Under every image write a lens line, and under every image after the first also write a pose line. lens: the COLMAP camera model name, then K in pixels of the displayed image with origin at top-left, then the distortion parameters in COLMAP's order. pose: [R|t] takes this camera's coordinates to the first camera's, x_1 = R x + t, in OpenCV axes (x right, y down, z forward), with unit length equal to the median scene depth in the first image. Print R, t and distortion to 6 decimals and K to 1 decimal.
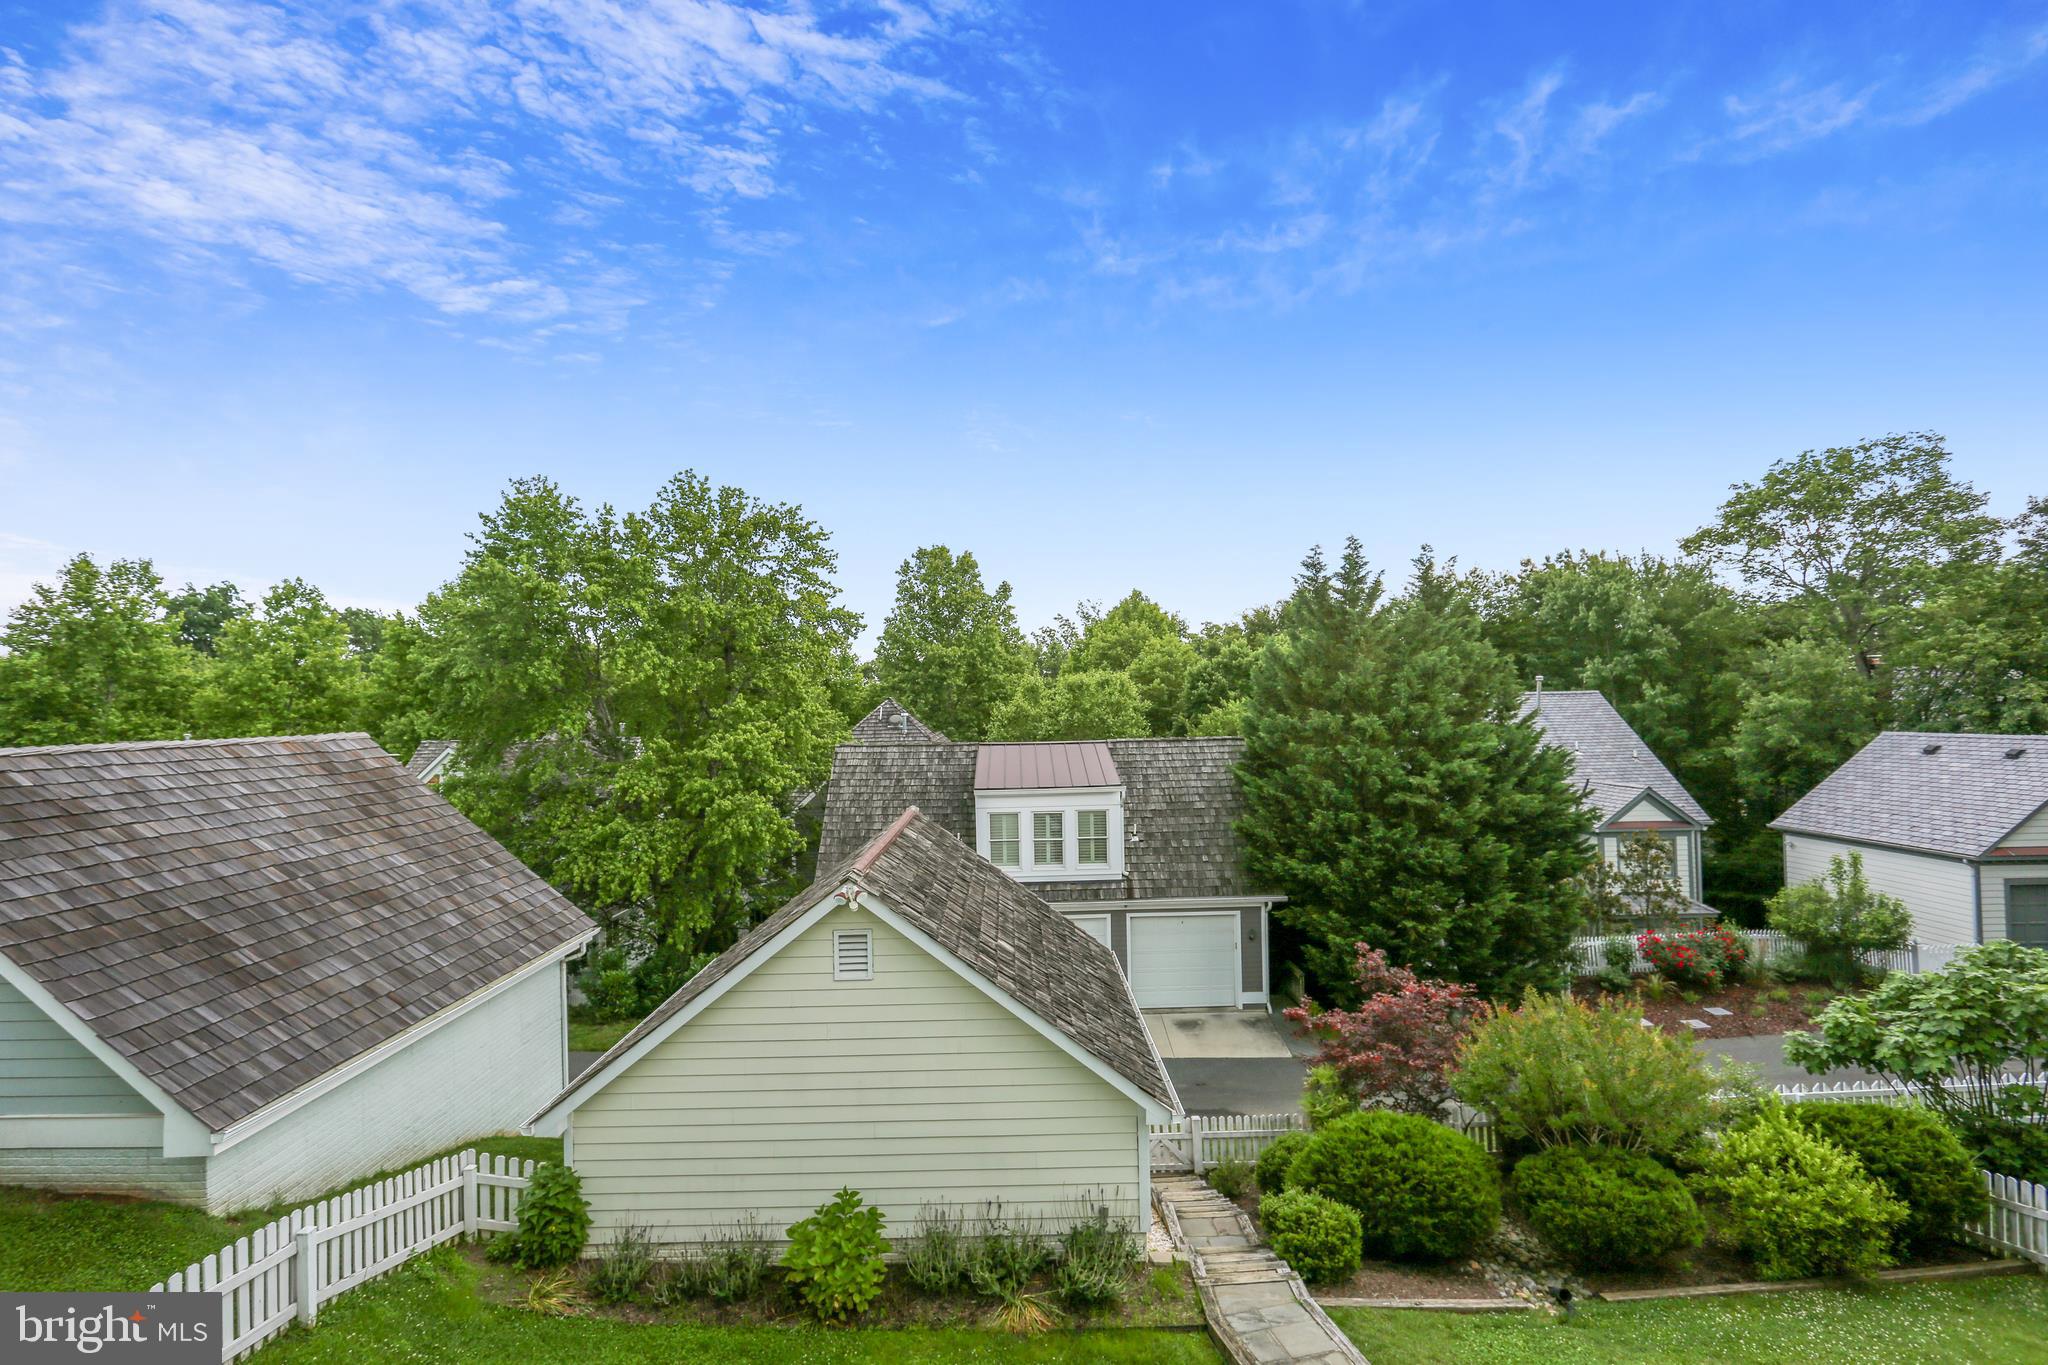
lens RADIAL K [[964.1, 0, 1018.1], [0, 964.1, 681.9], [0, 0, 1]] dist [-0.018472, 0.005926]
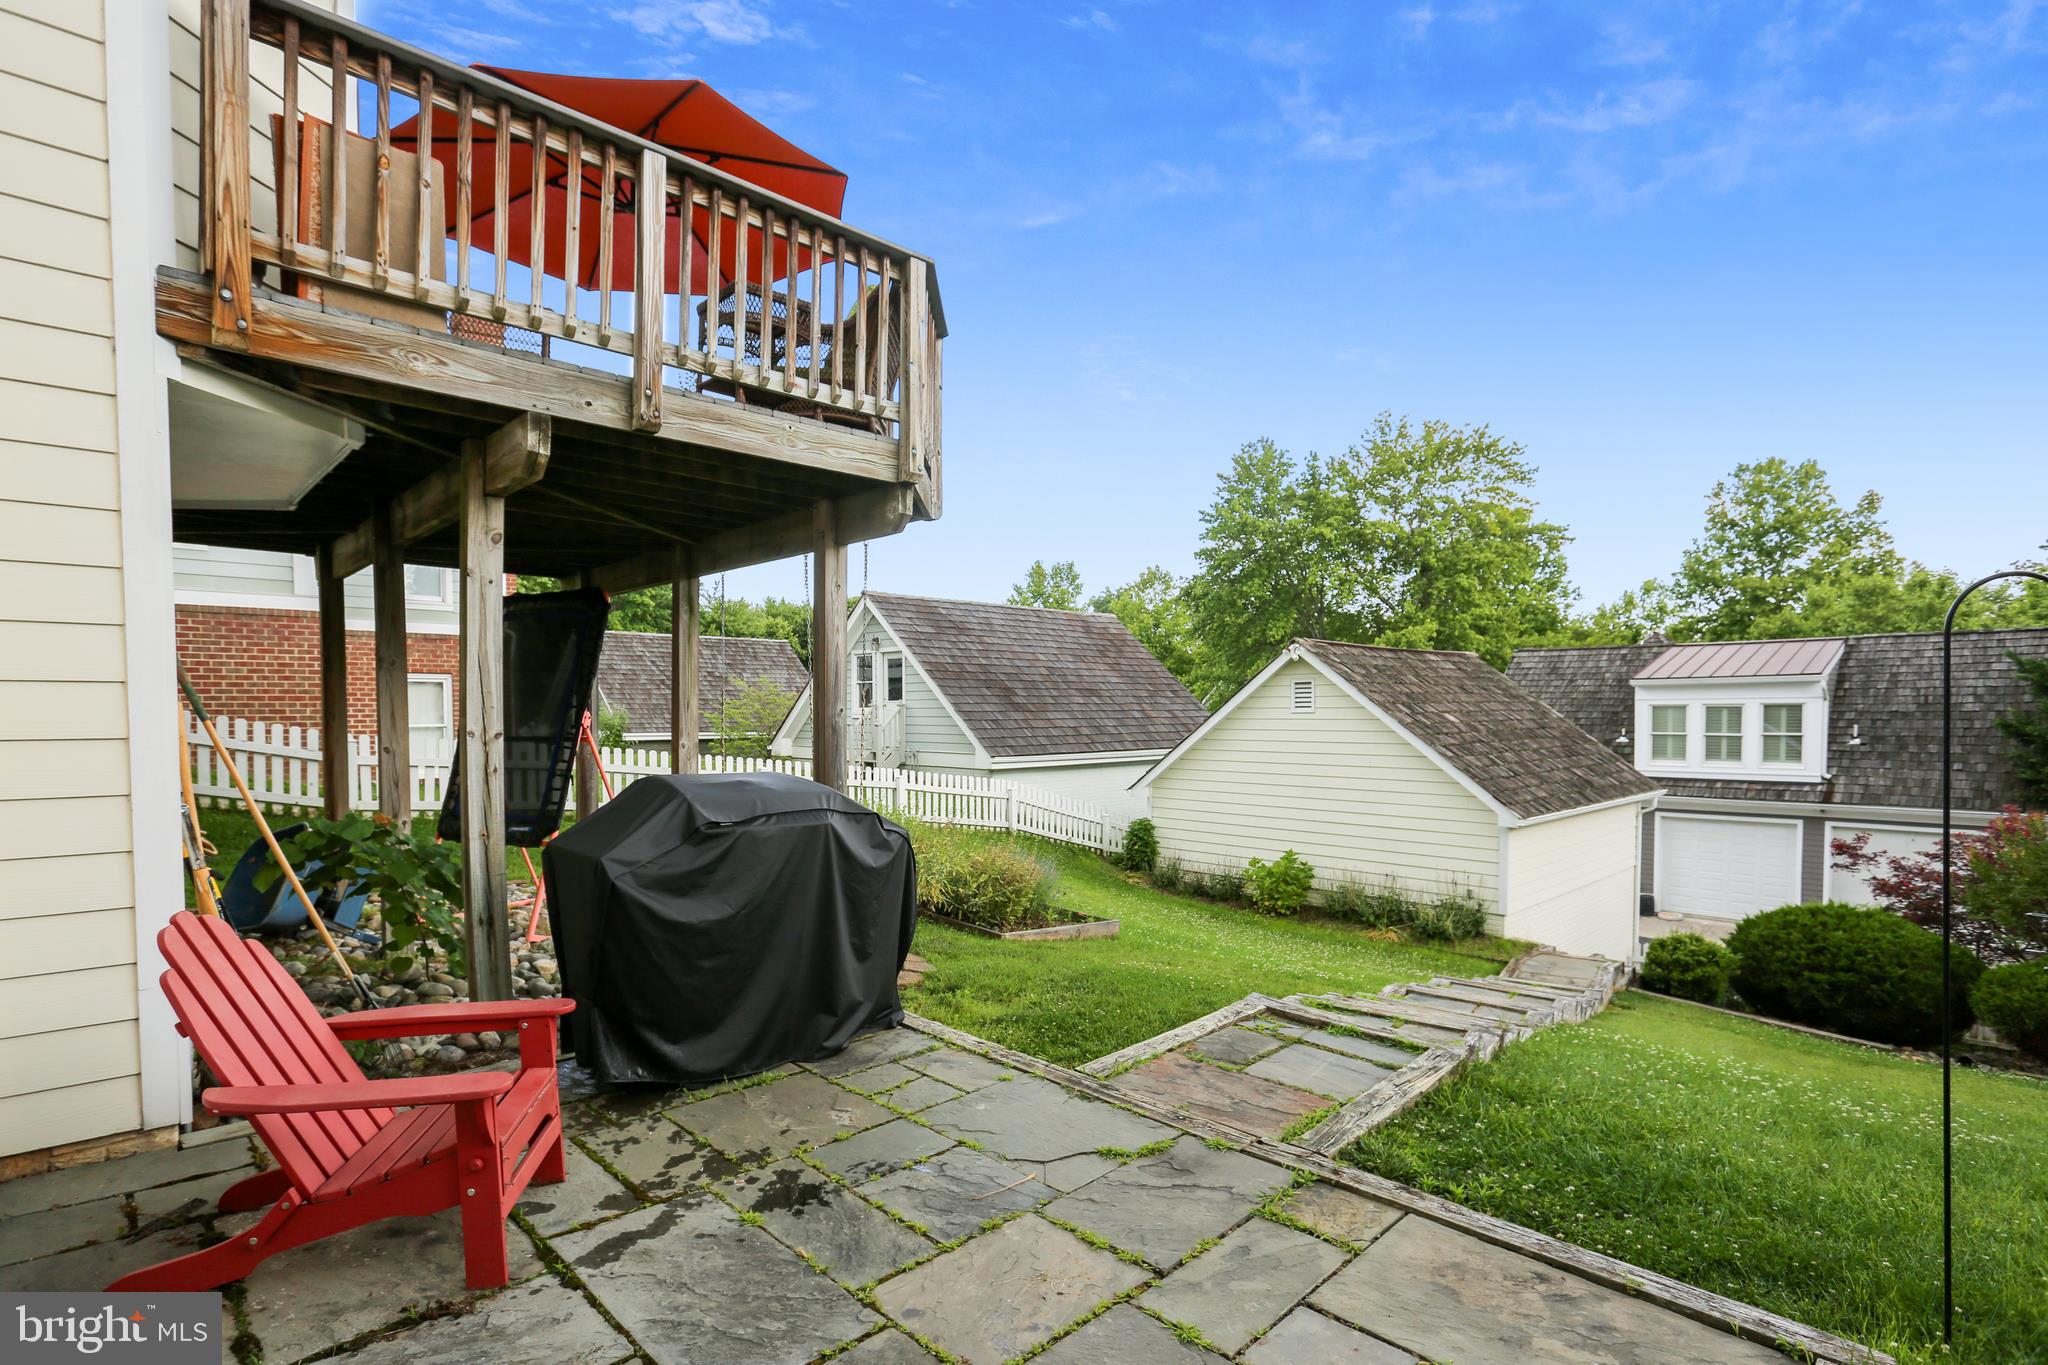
lens RADIAL K [[985.0, 0, 1033.2], [0, 985.0, 745.5], [0, 0, 1]] dist [-0.001176, -0.000120]
pose [[0.694330, 0.043146, -0.718362, 0.241542], [0.011255, 0.997428, 0.070785, 0.095286], [0.719568, -0.057233, 0.692059, -0.132305]]
